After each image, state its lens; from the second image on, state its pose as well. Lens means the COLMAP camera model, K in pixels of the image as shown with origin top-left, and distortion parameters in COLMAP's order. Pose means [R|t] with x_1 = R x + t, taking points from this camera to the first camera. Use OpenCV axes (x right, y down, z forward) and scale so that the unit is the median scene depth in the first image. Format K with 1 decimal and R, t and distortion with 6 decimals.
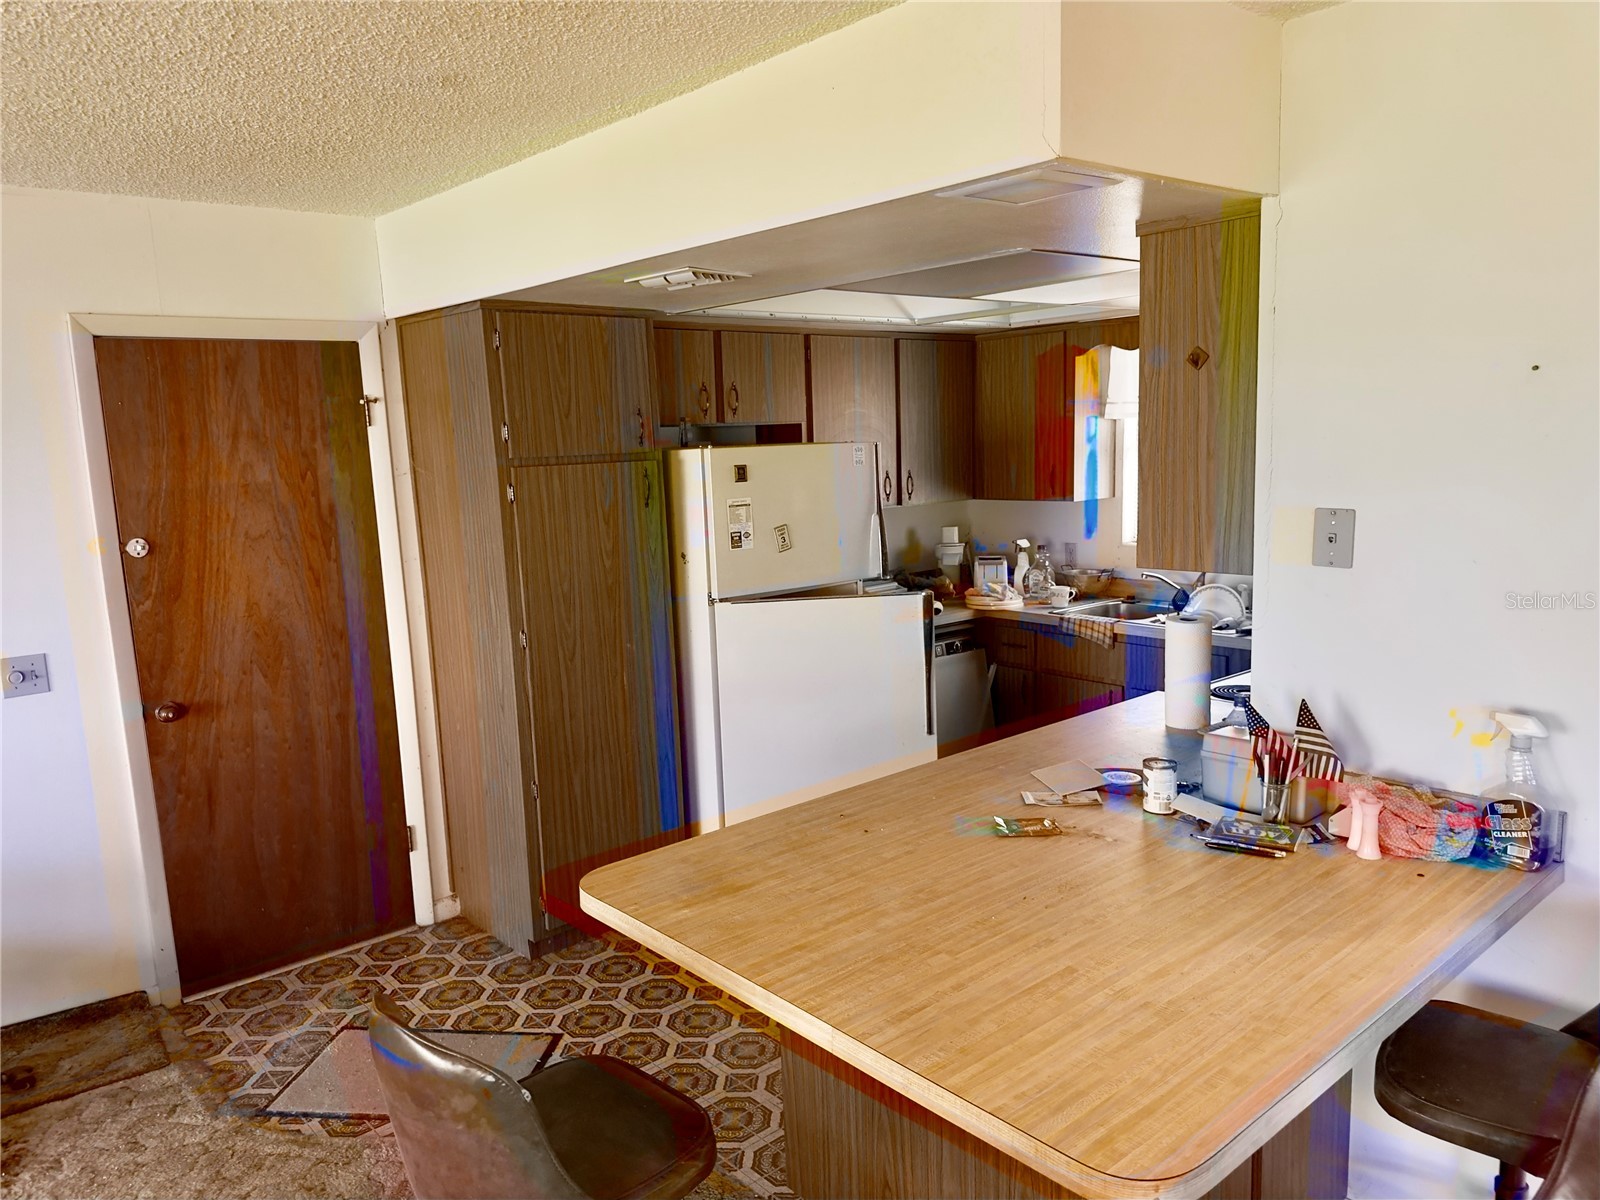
lens RADIAL K [[1123.1, 0, 827.1], [0, 1123.1, 611.5], [0, 0, 1]] dist [0.049734, -0.065811]
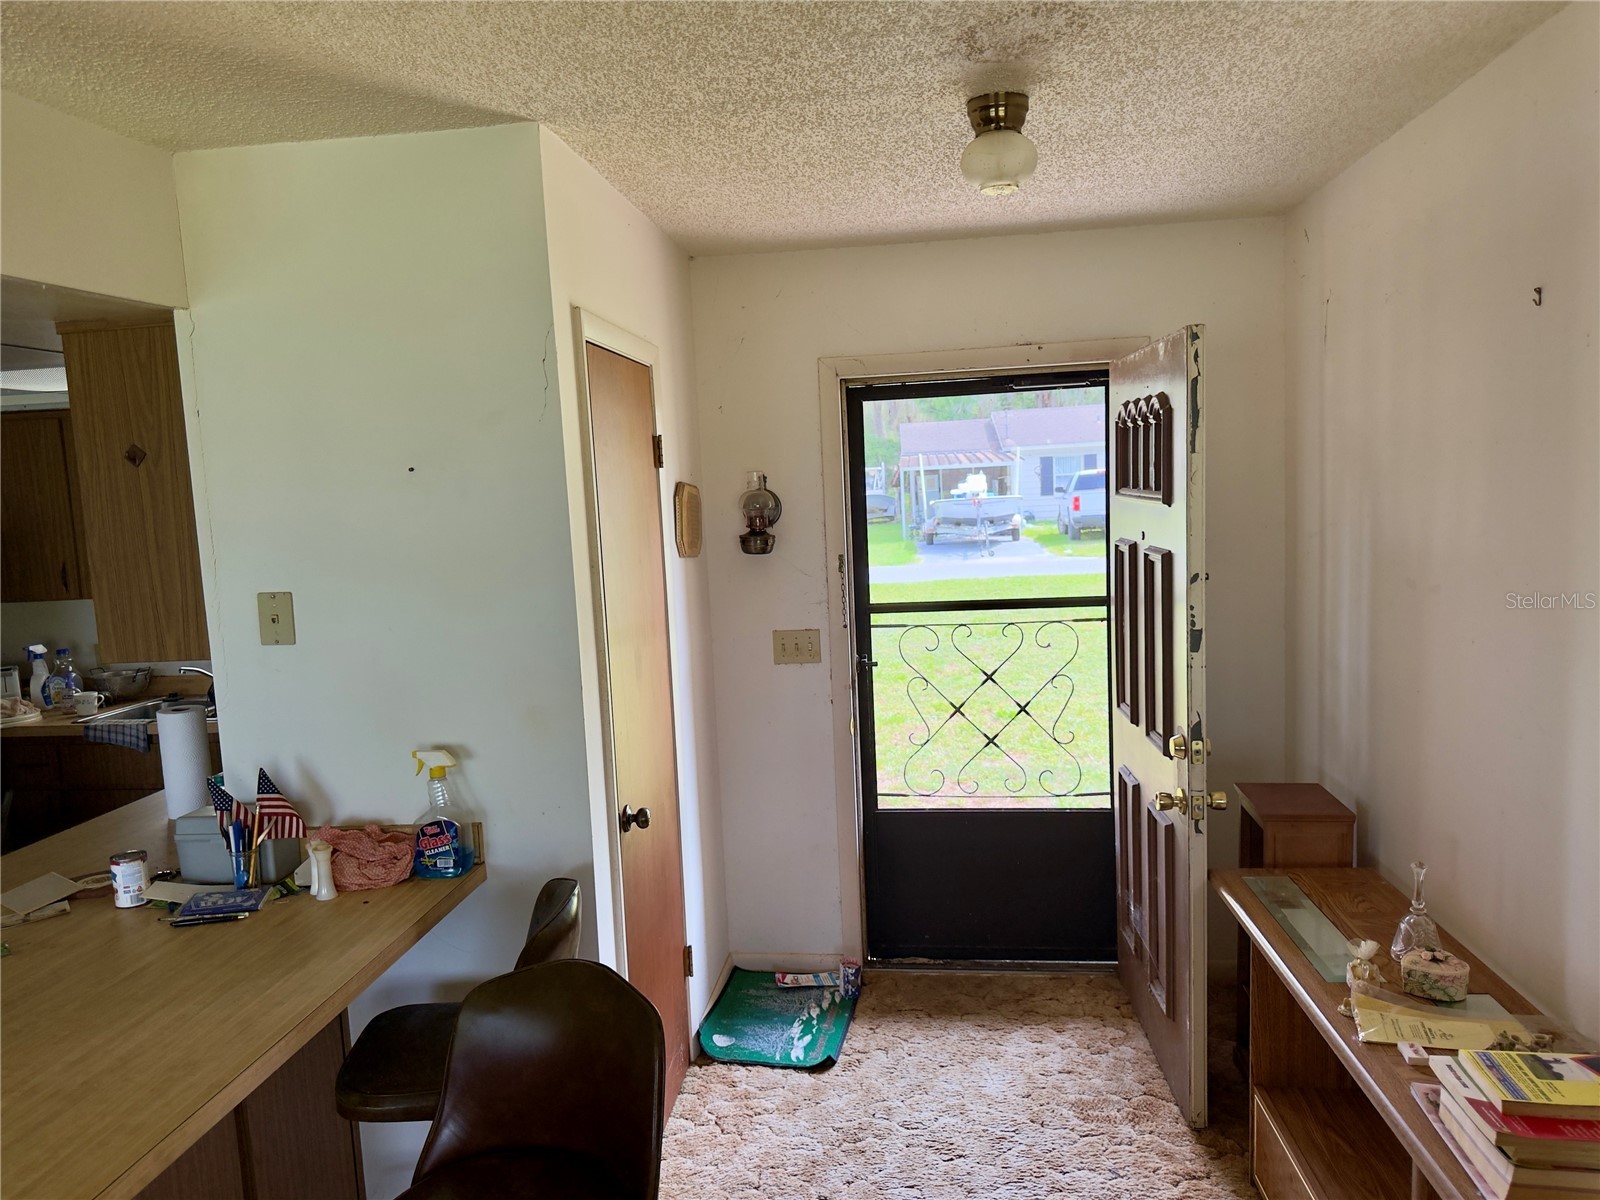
lens RADIAL K [[1123.1, 0, 791.1], [0, 1123.1, 610.3], [0, 0, 1]] dist [0.049734, -0.065811]
pose [[0.758905, -0.075866, 0.646767, 0.109113], [0.124353, 0.991797, -0.029574, 0.021403], [-0.639218, 0.102871, 0.762114, -0.160916]]
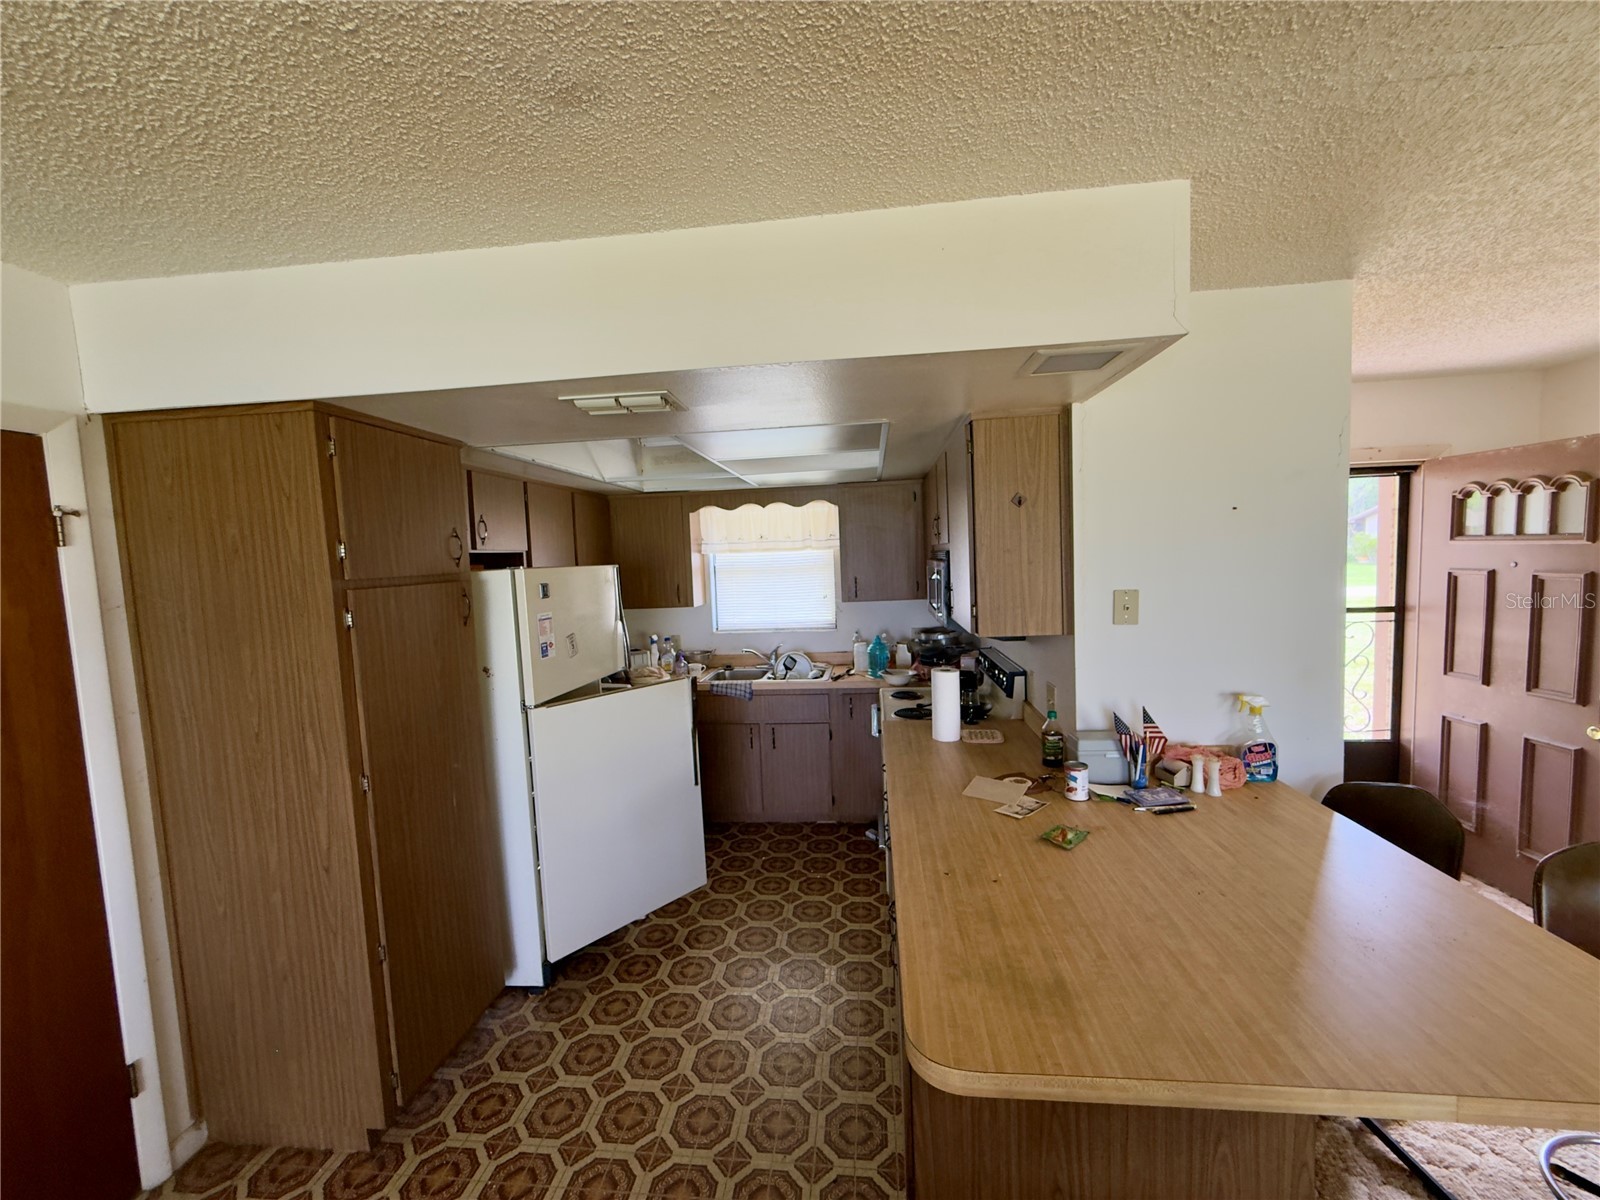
lens RADIAL K [[635.8, 0, 796.3], [0, 635.8, 604.1], [0, 0, 1]] dist [-0.005300, 0.001205]
pose [[0.749880, -0.046061, 0.659968, -0.515764], [0.117972, 0.990895, -0.064887, -0.064127], [-0.650970, 0.126515, 0.748486, 0.595112]]
